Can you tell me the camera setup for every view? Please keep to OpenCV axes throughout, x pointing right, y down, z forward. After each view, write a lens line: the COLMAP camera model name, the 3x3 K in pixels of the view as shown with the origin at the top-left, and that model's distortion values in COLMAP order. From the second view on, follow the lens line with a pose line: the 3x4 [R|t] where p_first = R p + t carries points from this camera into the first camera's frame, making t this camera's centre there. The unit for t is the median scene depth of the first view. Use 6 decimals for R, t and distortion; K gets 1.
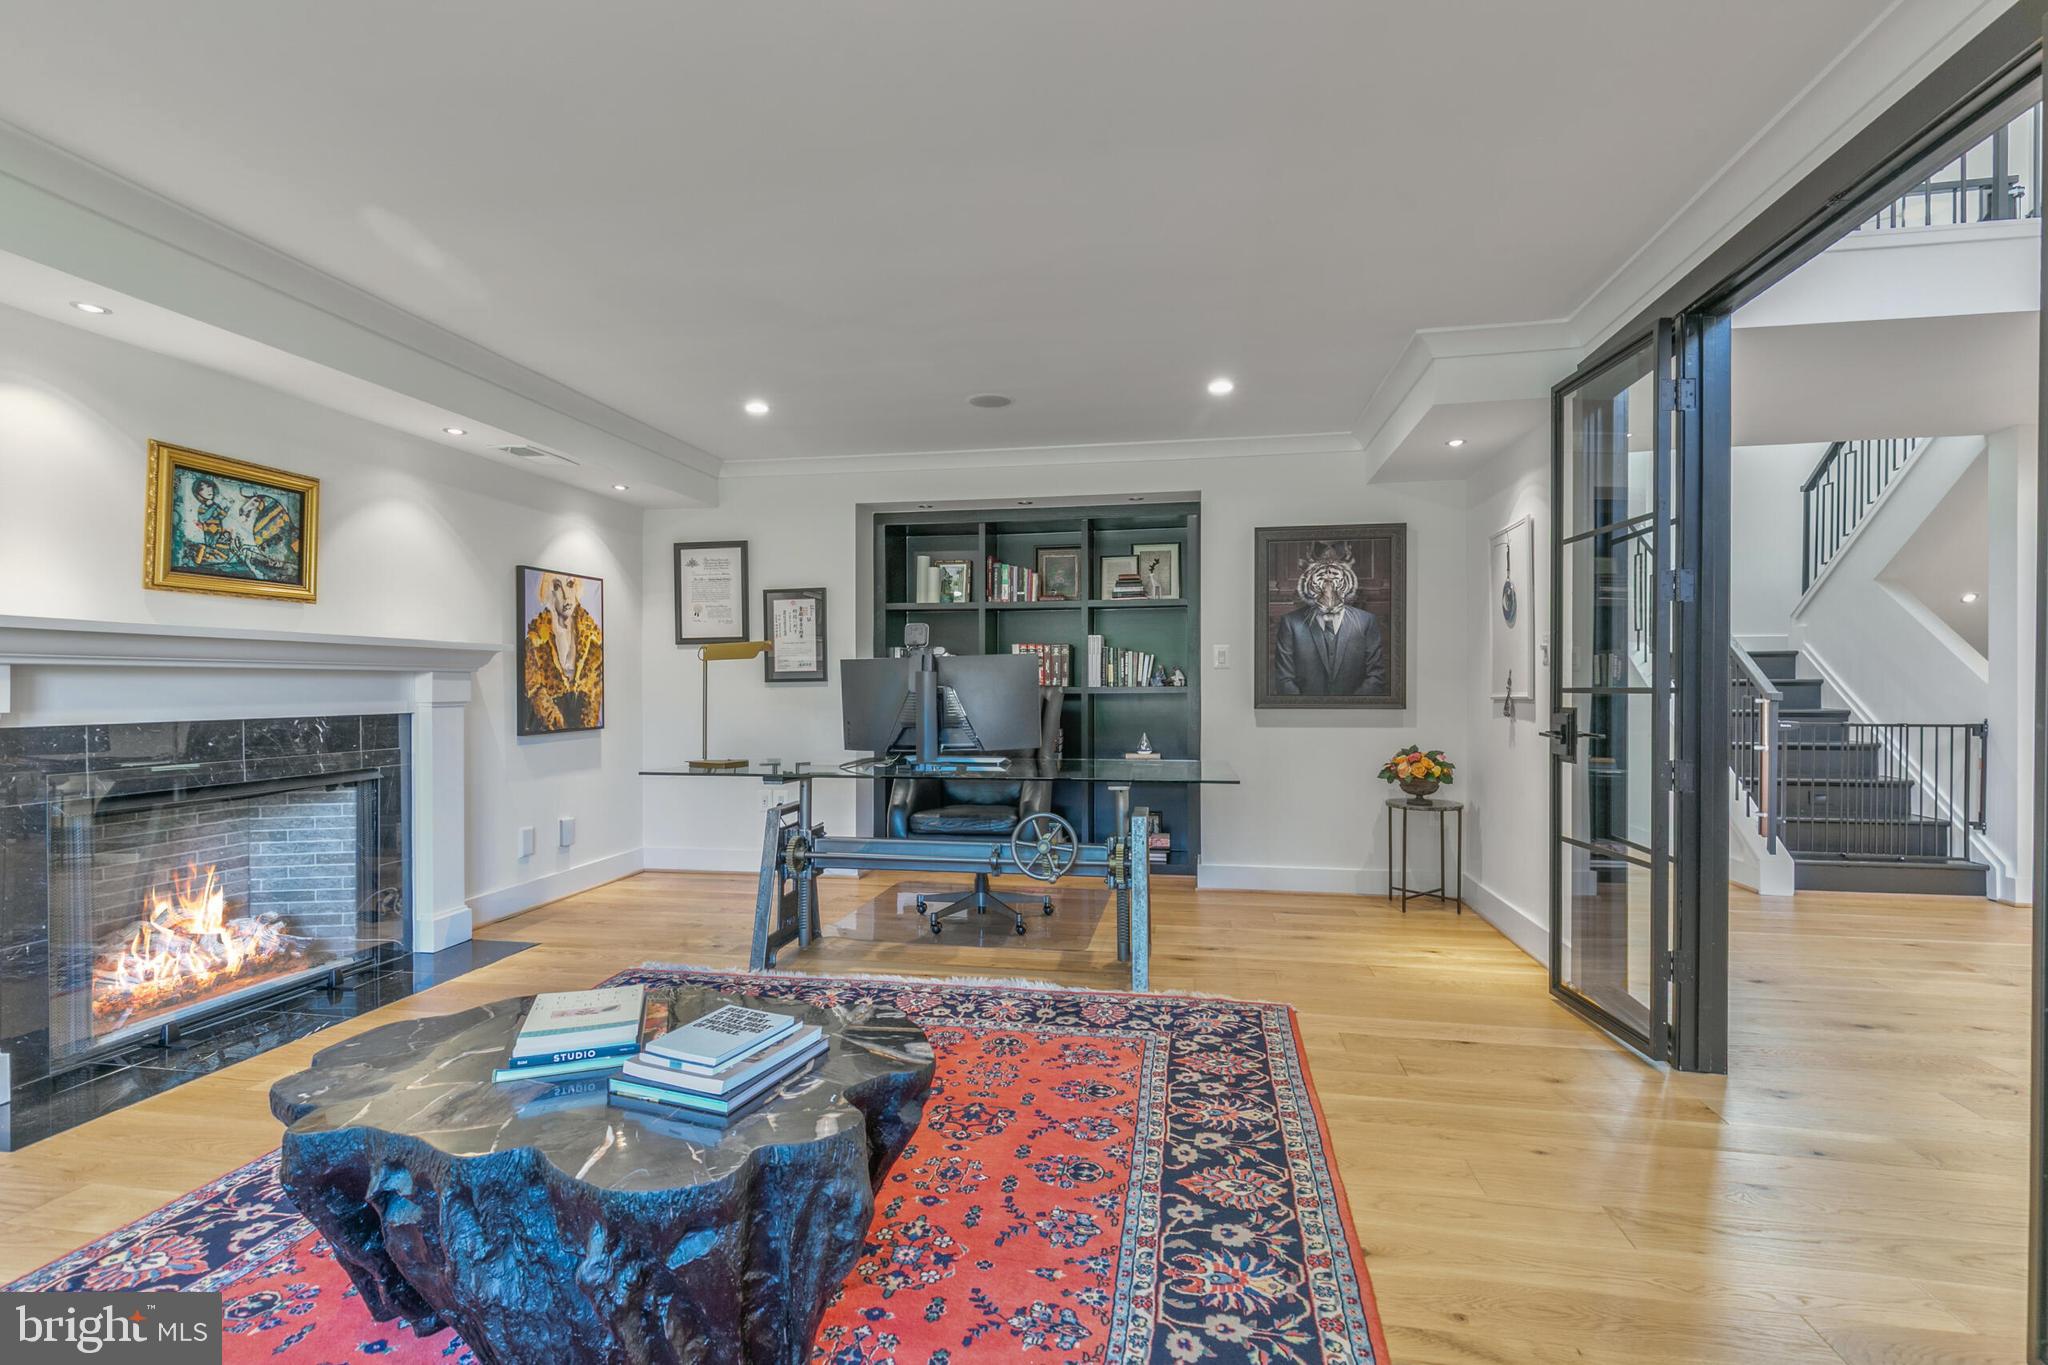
lens RADIAL K [[938.6, 0, 1024.0], [0, 938.6, 682.5], [0, 0, 1]] dist [0.007393, -0.000079]
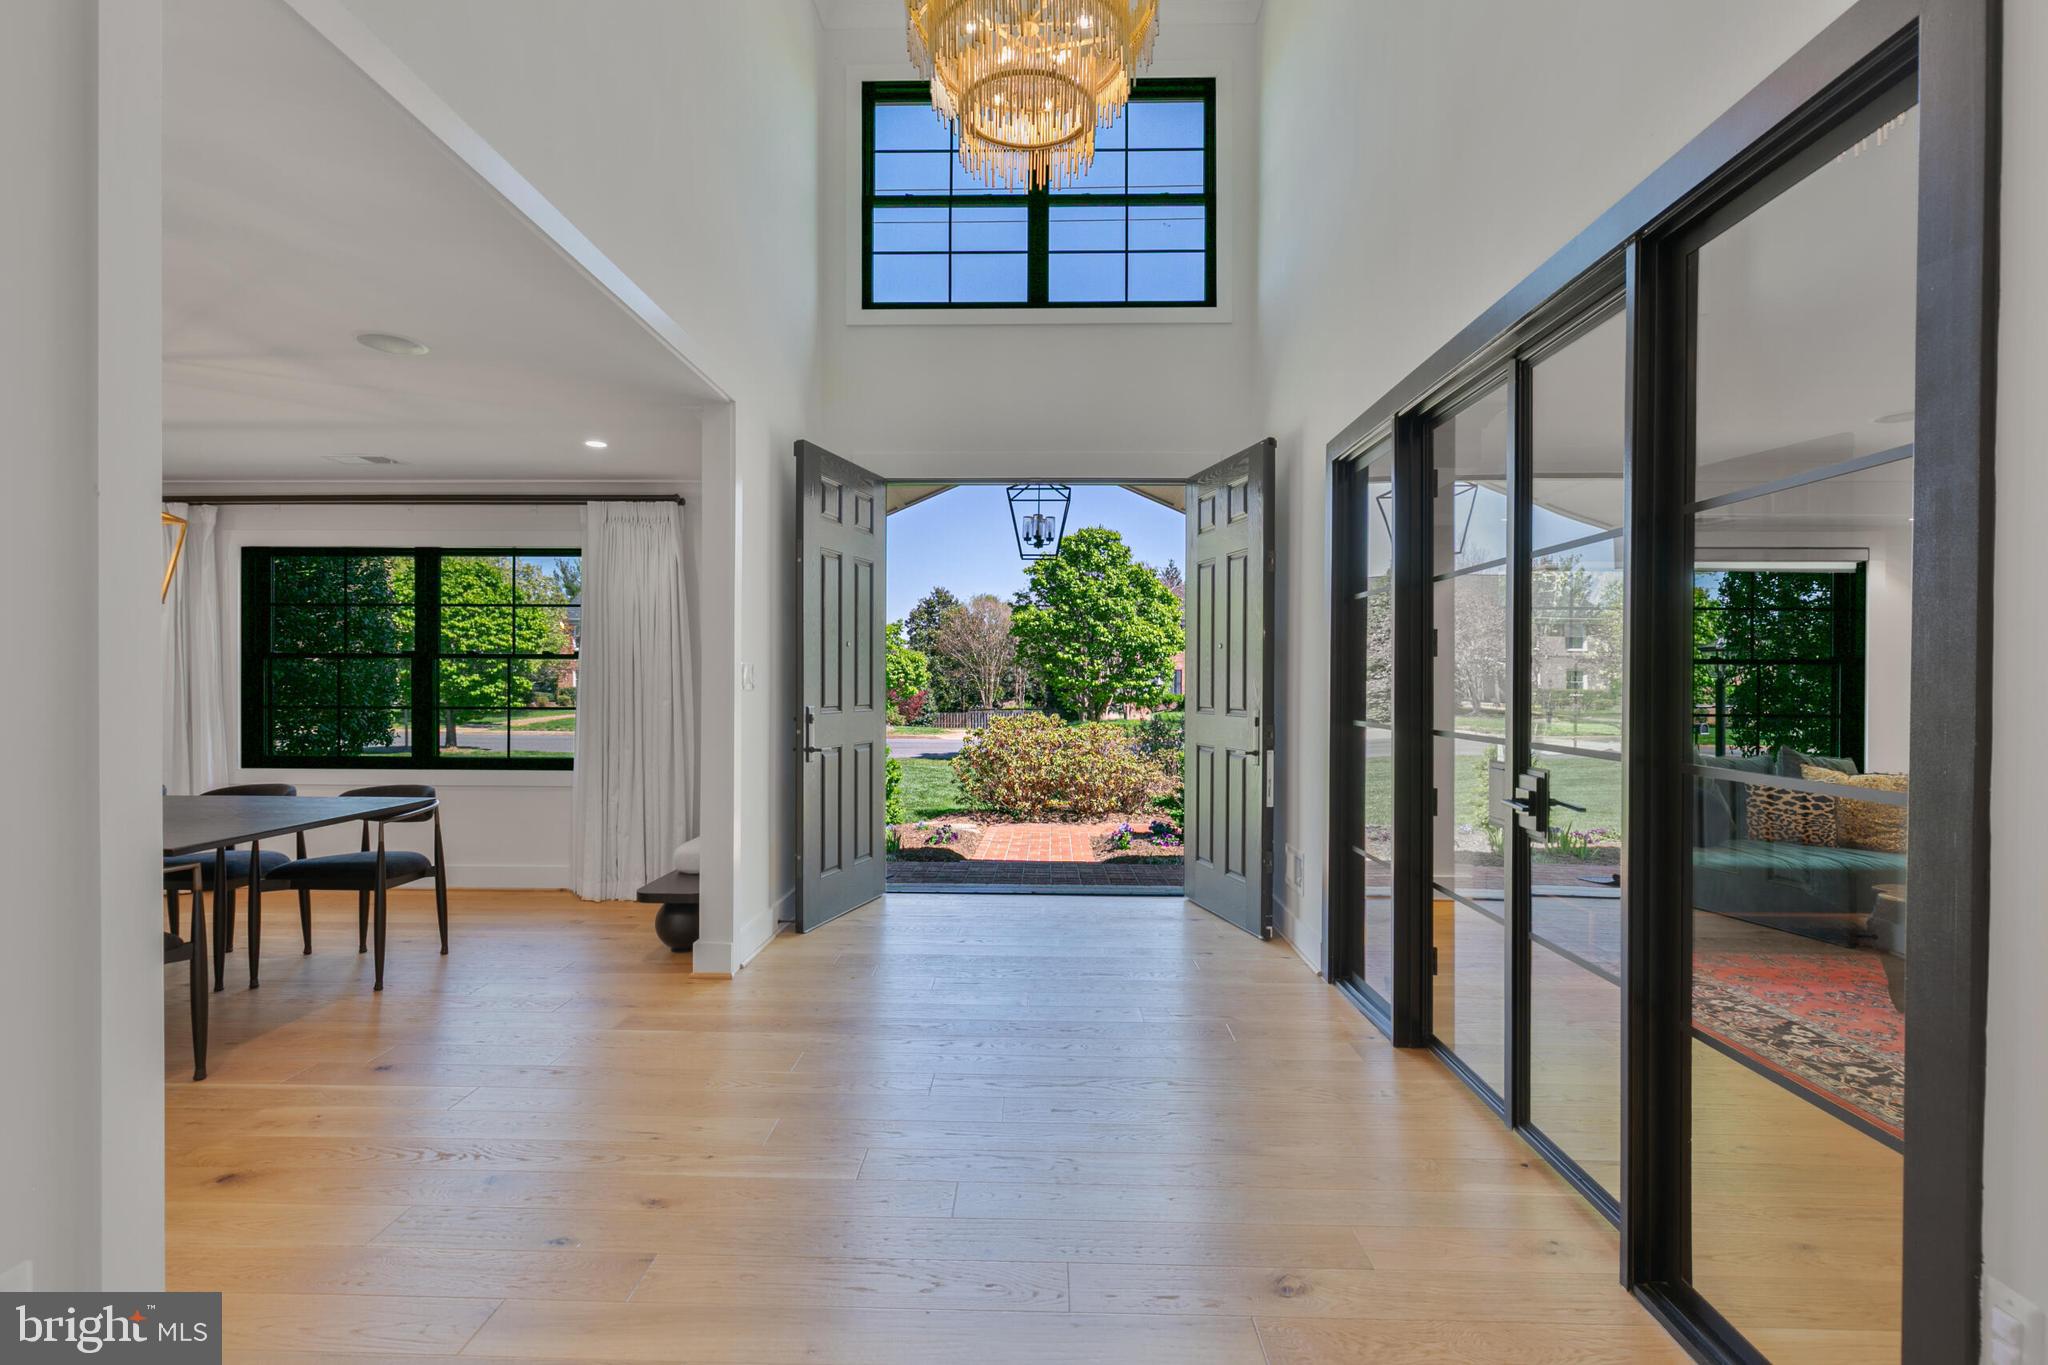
lens RADIAL K [[921.7, 0, 1024.0], [0, 921.7, 682.5], [0, 0, 1]] dist [0.006303, 0.000316]
pose [[-0.988059, -0.006793, -0.153923, 1.135561], [-0.007010, 0.999975, 0.000868, -0.044579], [0.153913, 0.001937, -0.988082, 1.412959]]
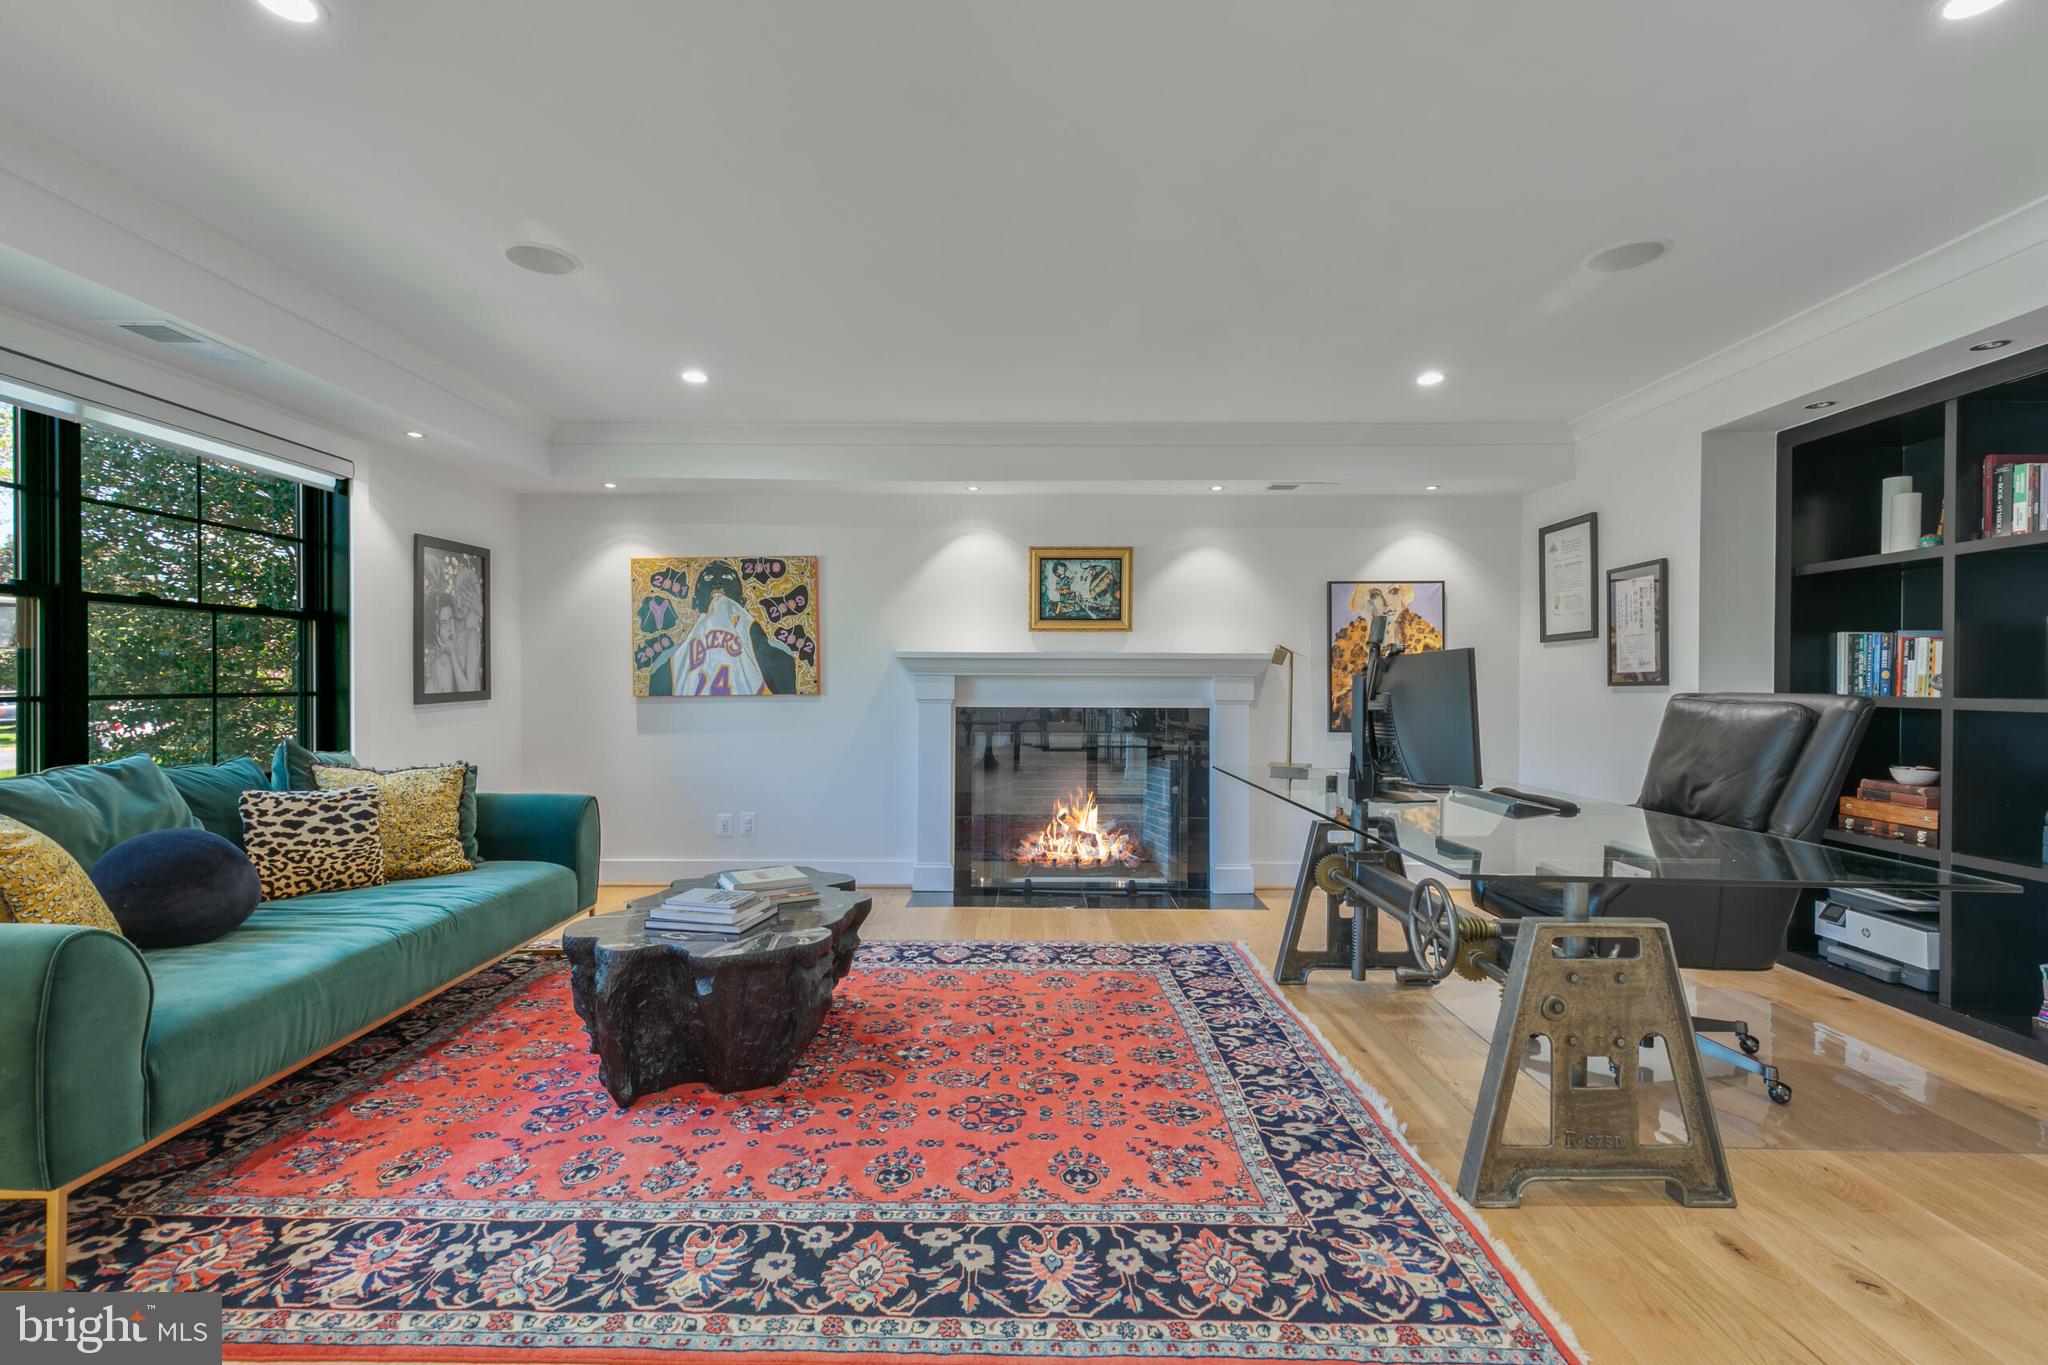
lens RADIAL K [[921.7, 0, 1024.0], [0, 921.7, 682.5], [0, 0, 1]] dist [0.006303, 0.000316]
pose [[0.166704, 0.005034, -0.985994, 0.719571], [-0.001455, 0.999987, 0.004860, -0.011360], [0.986006, 0.000625, 0.166709, 0.656646]]
